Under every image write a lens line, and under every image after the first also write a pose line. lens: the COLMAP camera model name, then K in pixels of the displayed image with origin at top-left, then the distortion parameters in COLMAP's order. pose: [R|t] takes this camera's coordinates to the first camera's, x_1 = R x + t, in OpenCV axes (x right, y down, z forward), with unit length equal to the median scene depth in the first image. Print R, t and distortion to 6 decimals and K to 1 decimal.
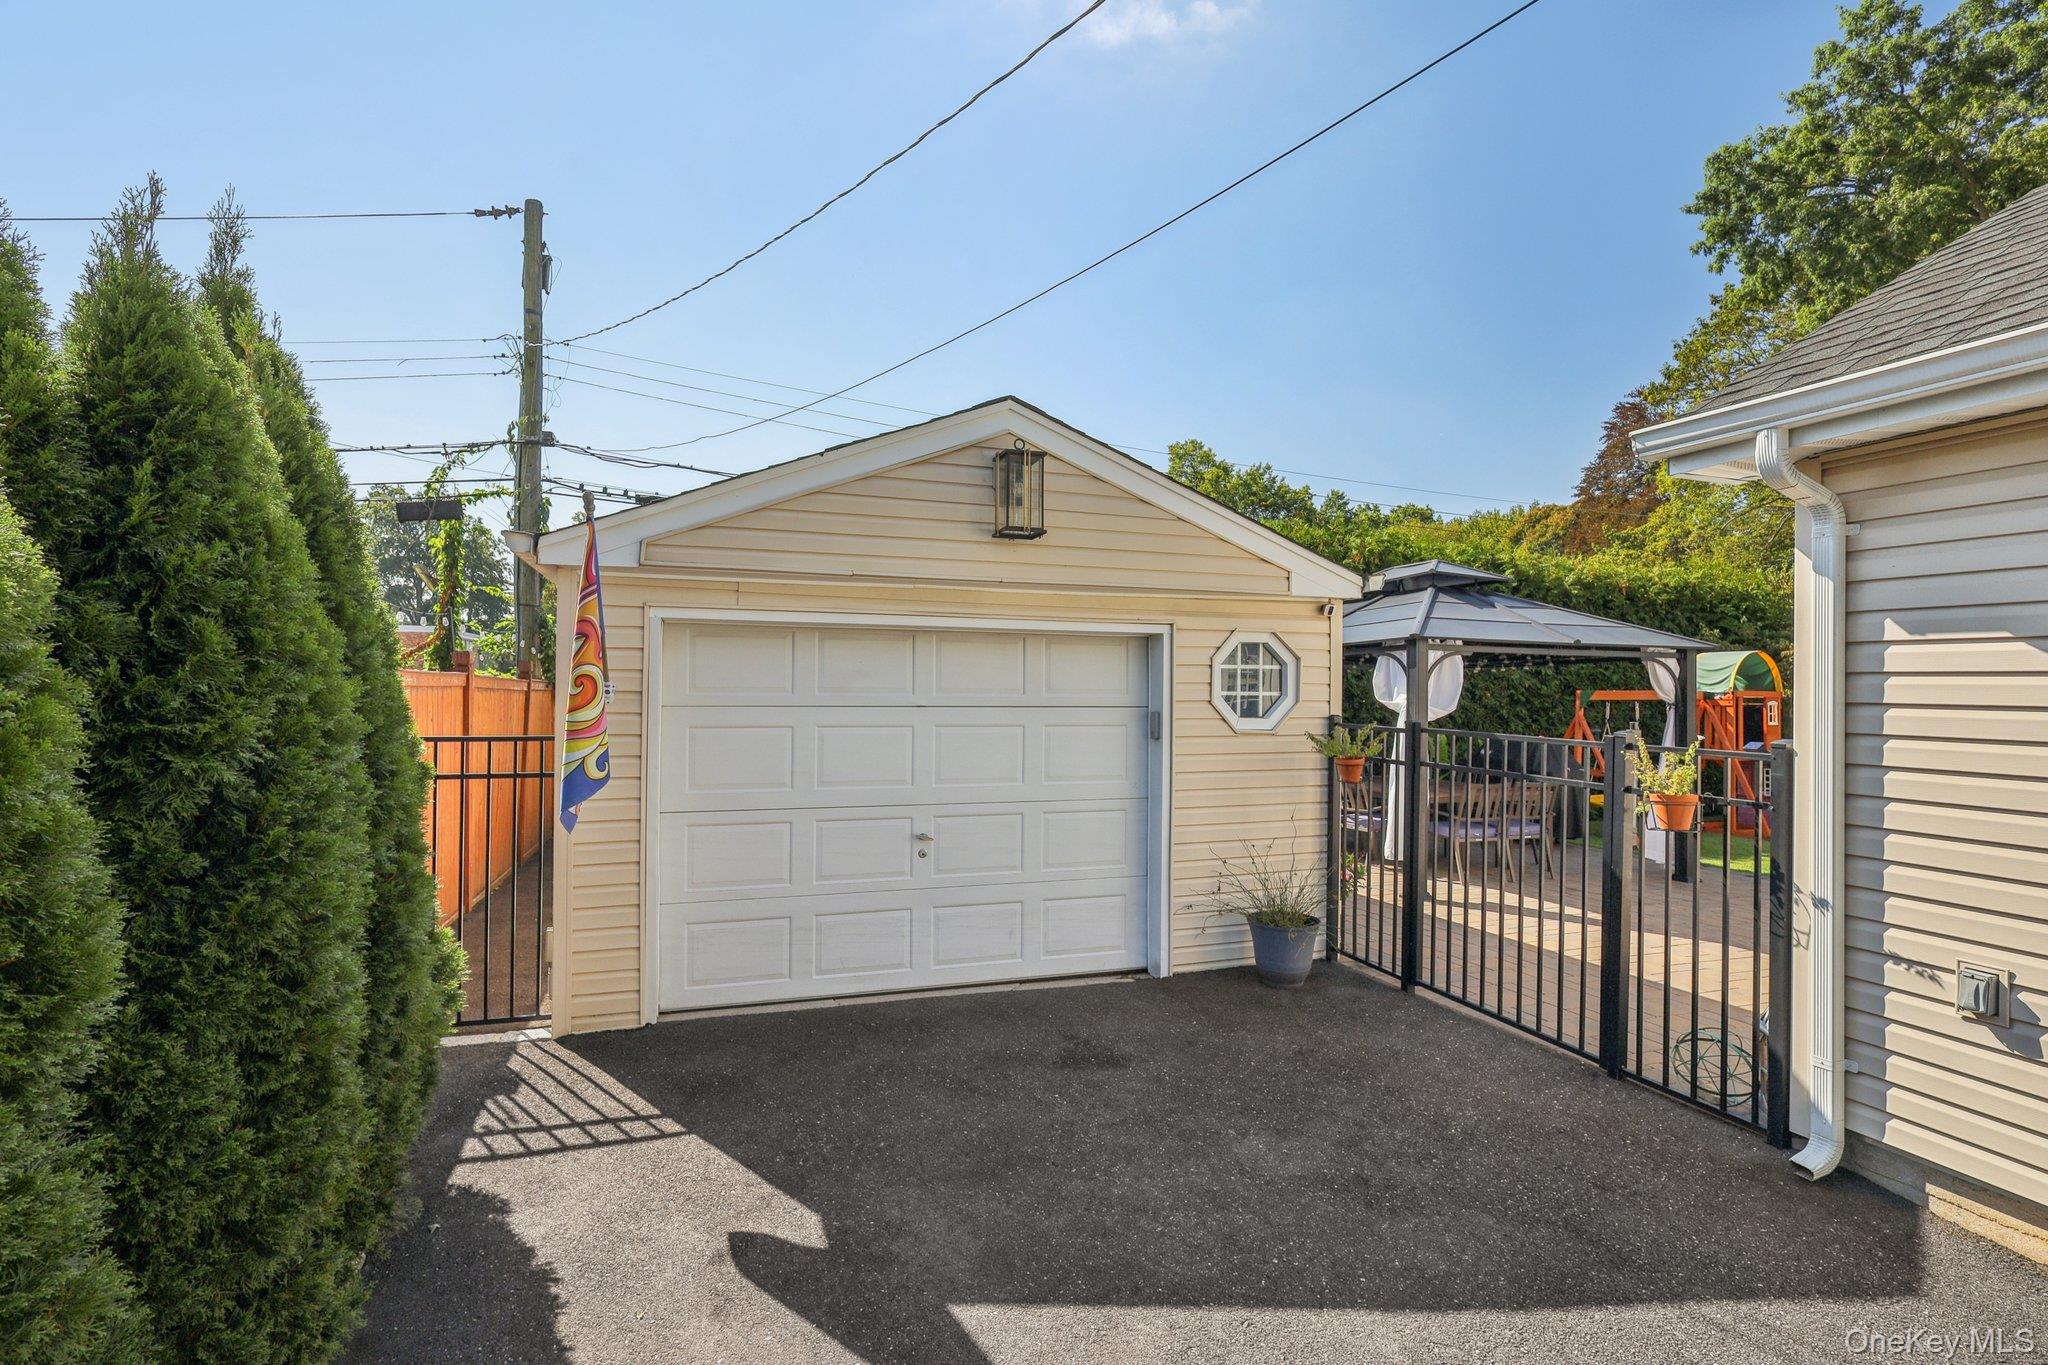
lens RADIAL K [[974.5, 0, 1024.0], [0, 974.5, 682.5], [0, 0, 1]] dist [0.002171, 0.000611]
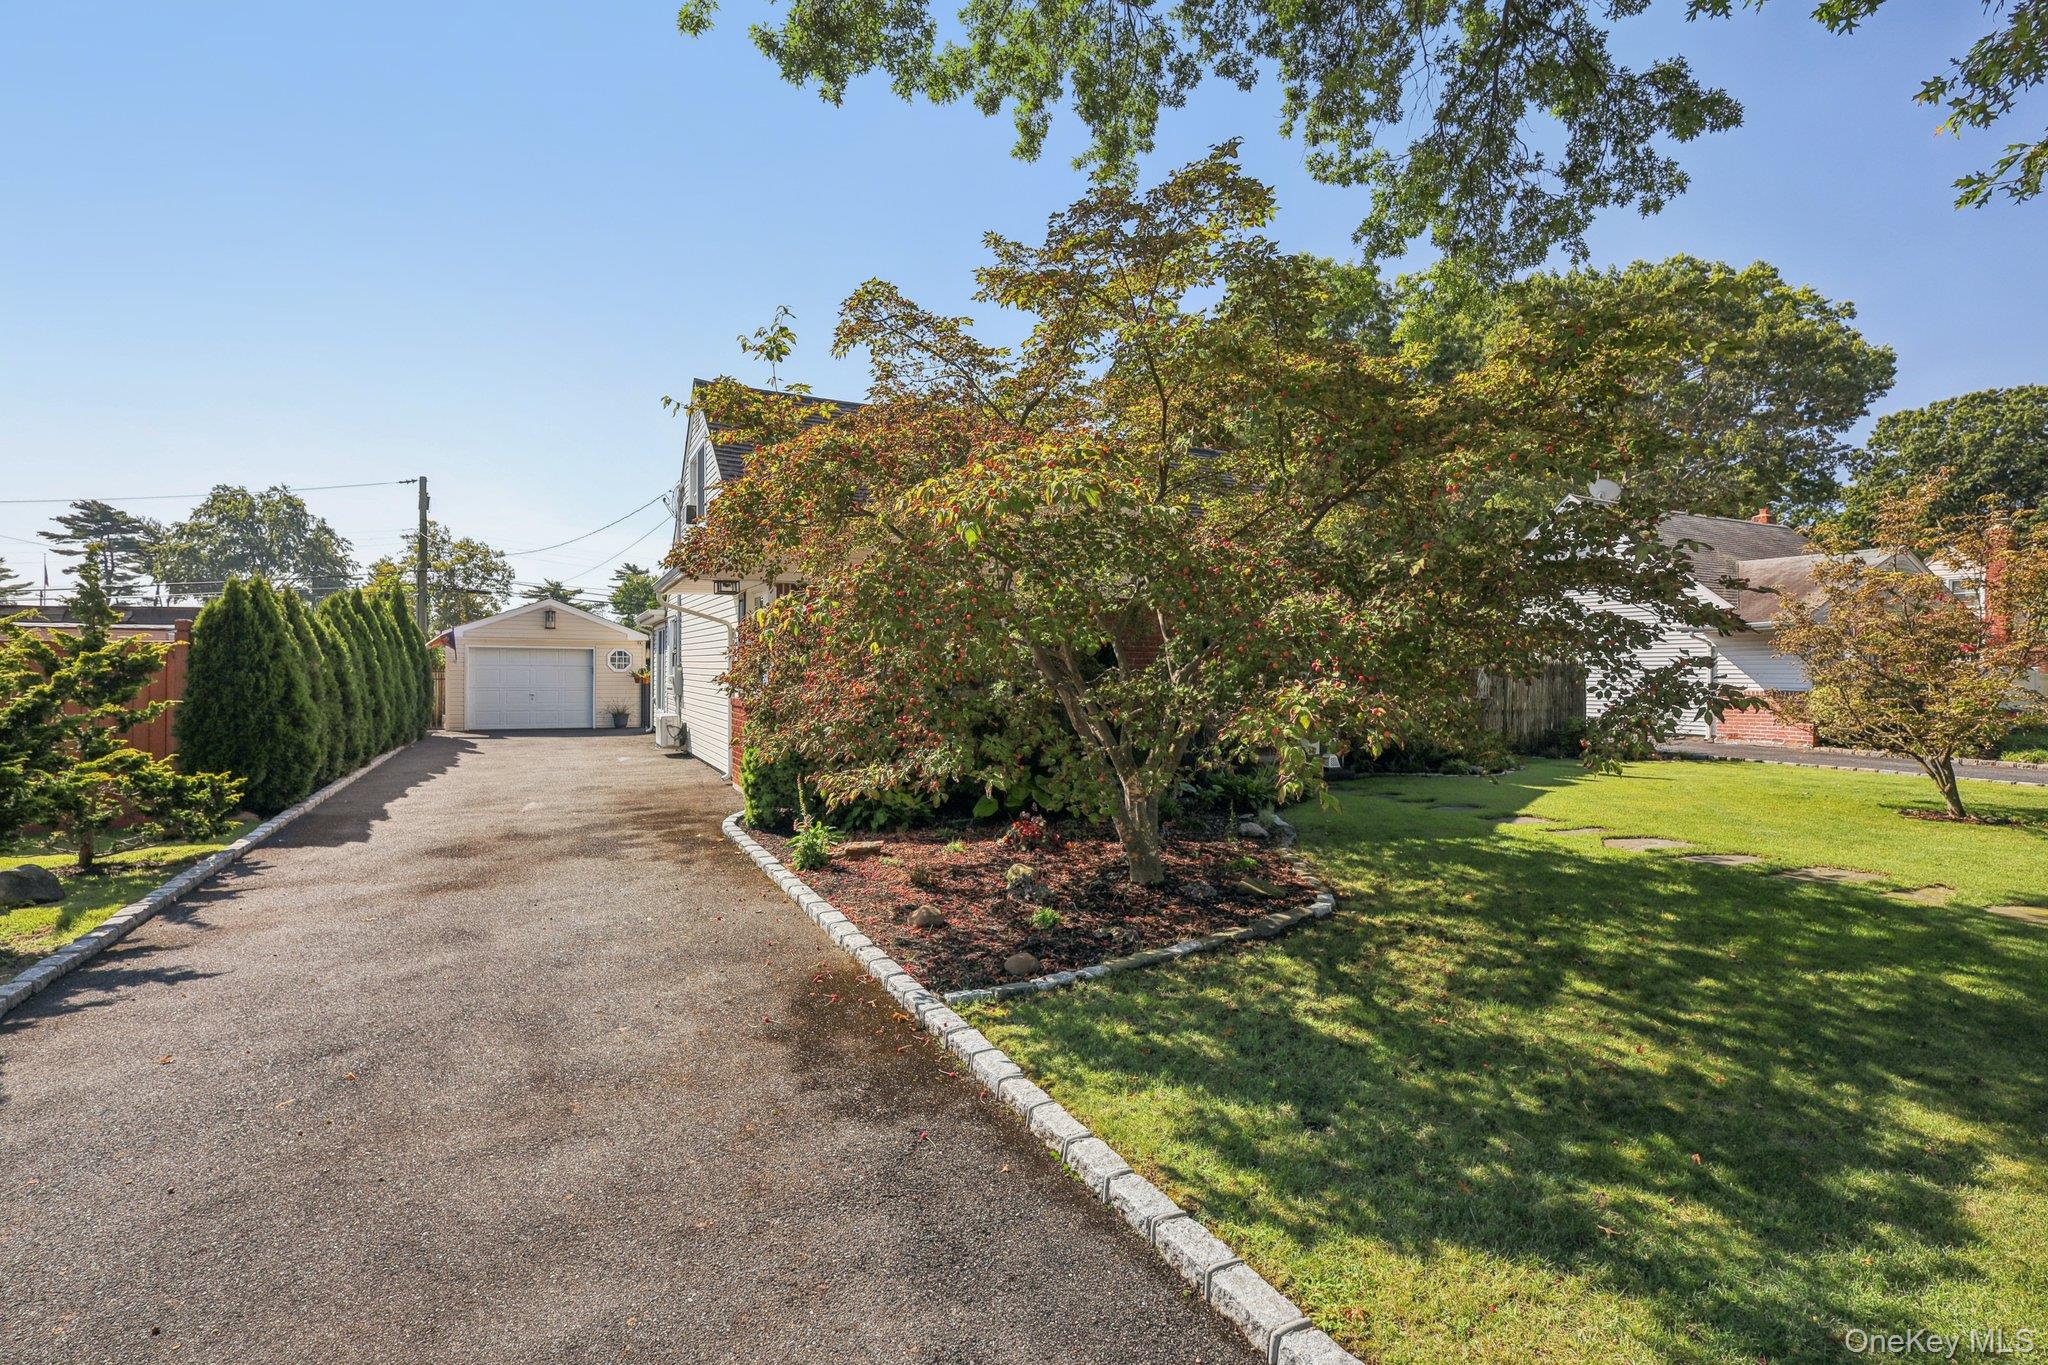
lens RADIAL K [[974.5, 0, 1024.0], [0, 974.5, 682.5], [0, 0, 1]] dist [0.002171, 0.000611]
pose [[0.991890, -0.004466, 0.127019, 0.073534], [0.003127, 0.999937, 0.010745, 0.002876], [-0.127059, -0.010261, 0.991842, -0.174613]]
